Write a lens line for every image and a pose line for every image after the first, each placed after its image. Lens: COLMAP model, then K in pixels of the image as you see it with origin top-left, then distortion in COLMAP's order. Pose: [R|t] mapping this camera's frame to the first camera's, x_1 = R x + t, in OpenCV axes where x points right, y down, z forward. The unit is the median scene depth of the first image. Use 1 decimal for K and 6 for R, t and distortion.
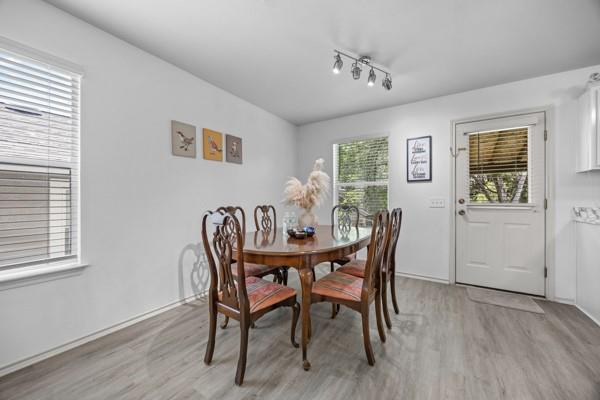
lens RADIAL K [[226.7, 0, 304.2], [0, 226.7, 199.8], [0, 0, 1]] dist [-0.002811, -0.000351]
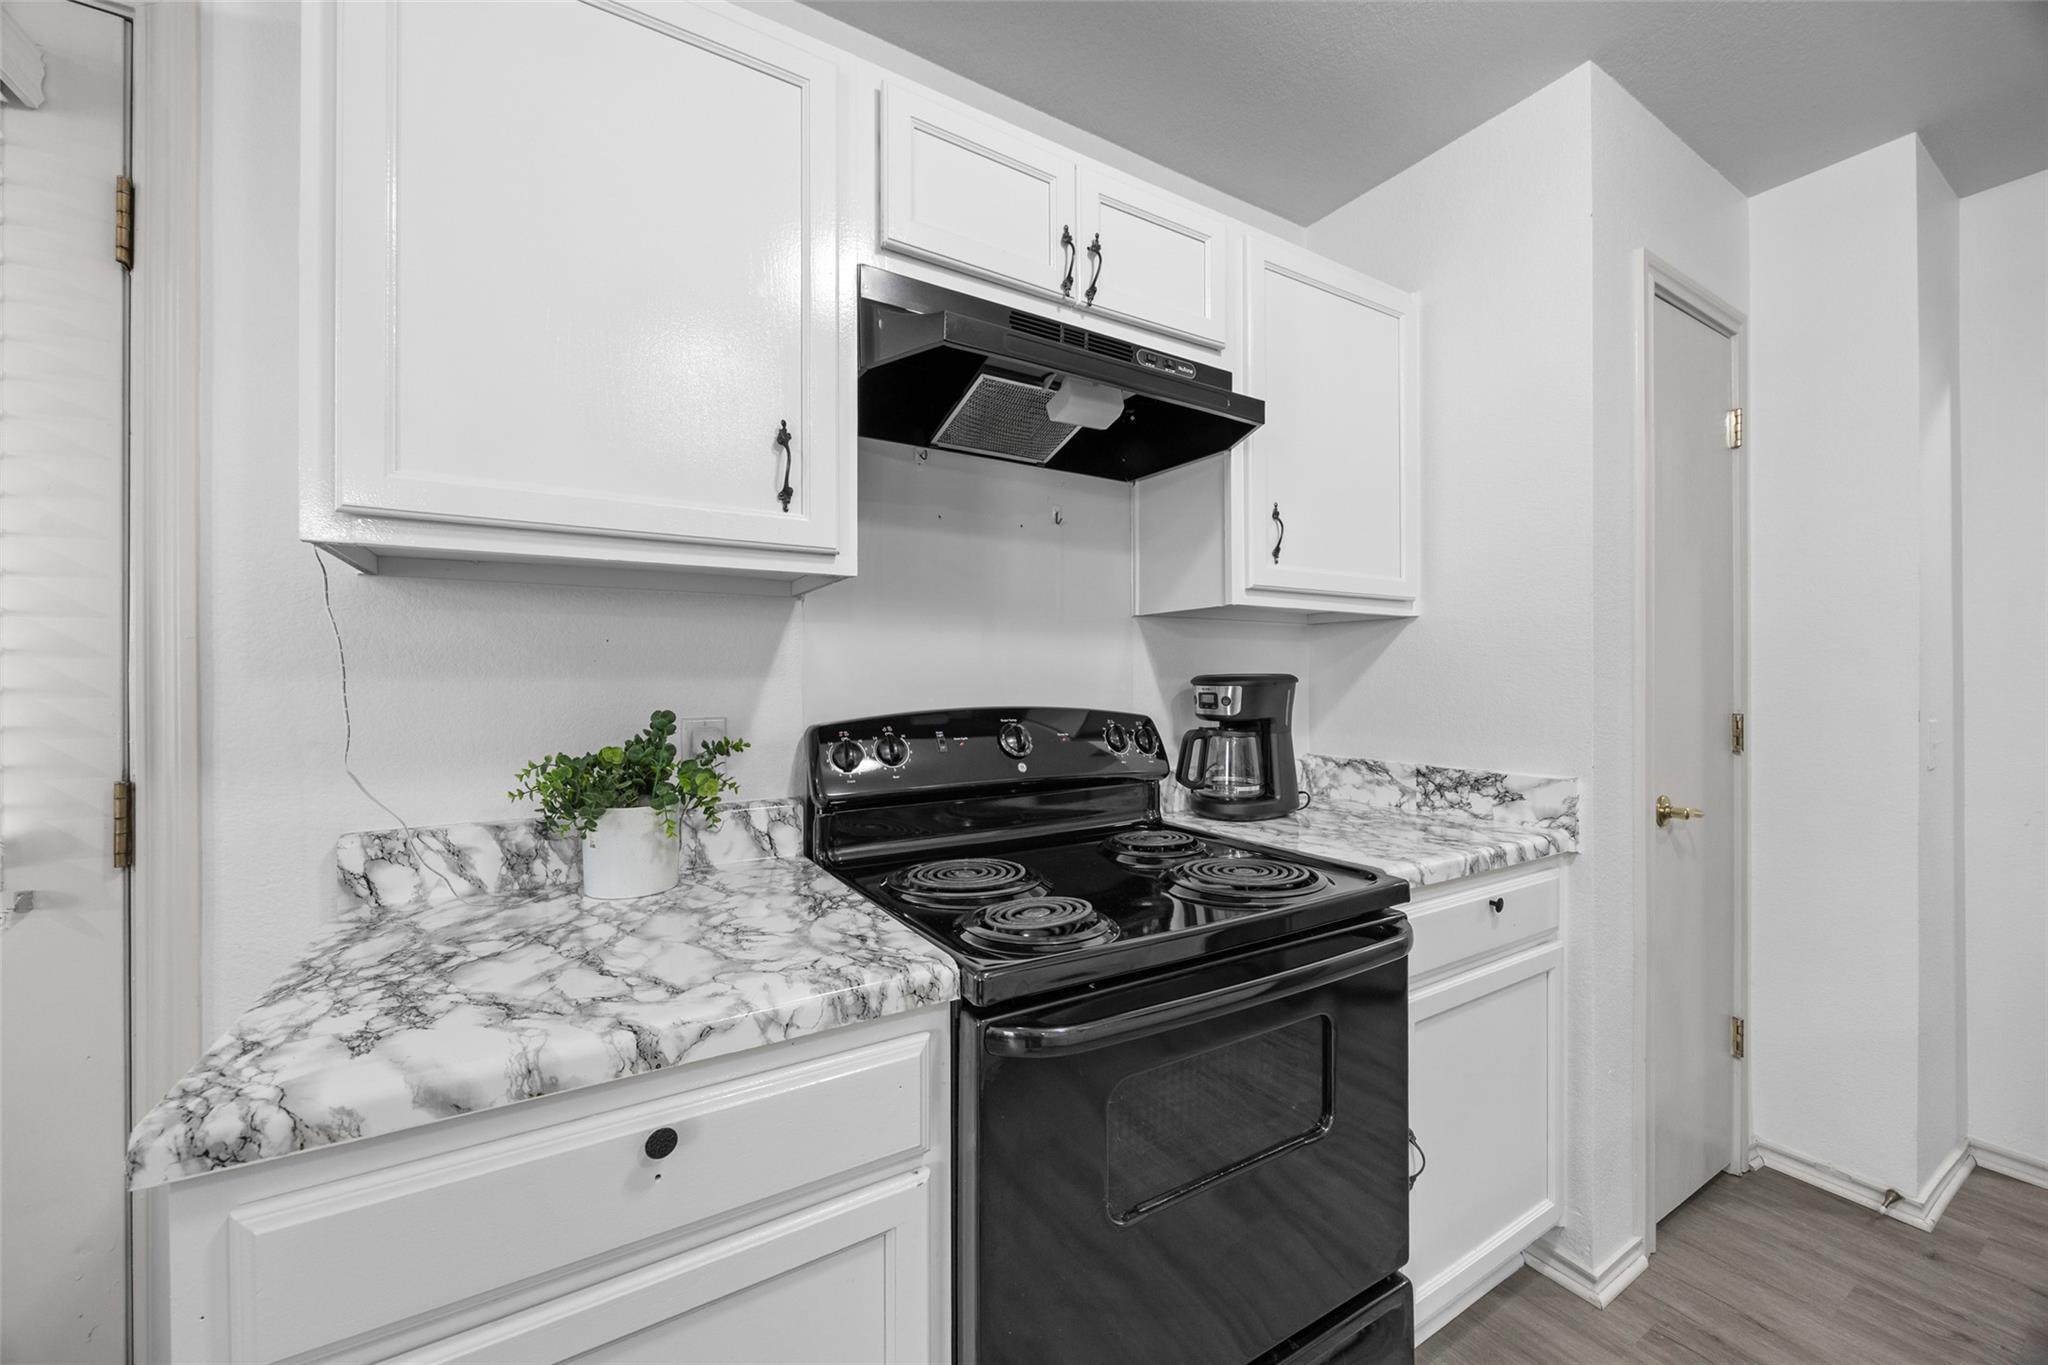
lens RADIAL K [[773.8, 0, 1019.1], [0, 773.8, 683.0], [0, 0, 1]] dist [-0.002811, -0.000351]
pose [[0.454373, -0.003463, 0.890805, 0.926912], [0.005913, 0.999982, 0.000872, -0.050274], [-0.890792, 0.004871, 0.454386, 0.424933]]
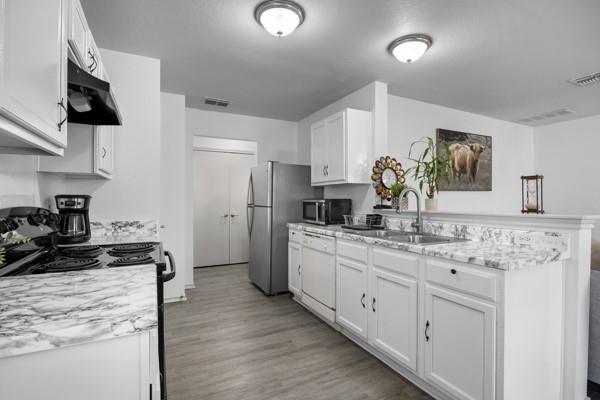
lens RADIAL K [[286.0, 0, 299.2], [0, 286.0, 197.7], [0, 0, 1]] dist [-0.014517, 0.000686]
pose [[-0.855357, 0.000728, 0.518038, 0.728822], [-0.001159, 0.999994, -0.003318, -0.046029], [-0.518037, -0.003438, -0.855351, 0.909976]]
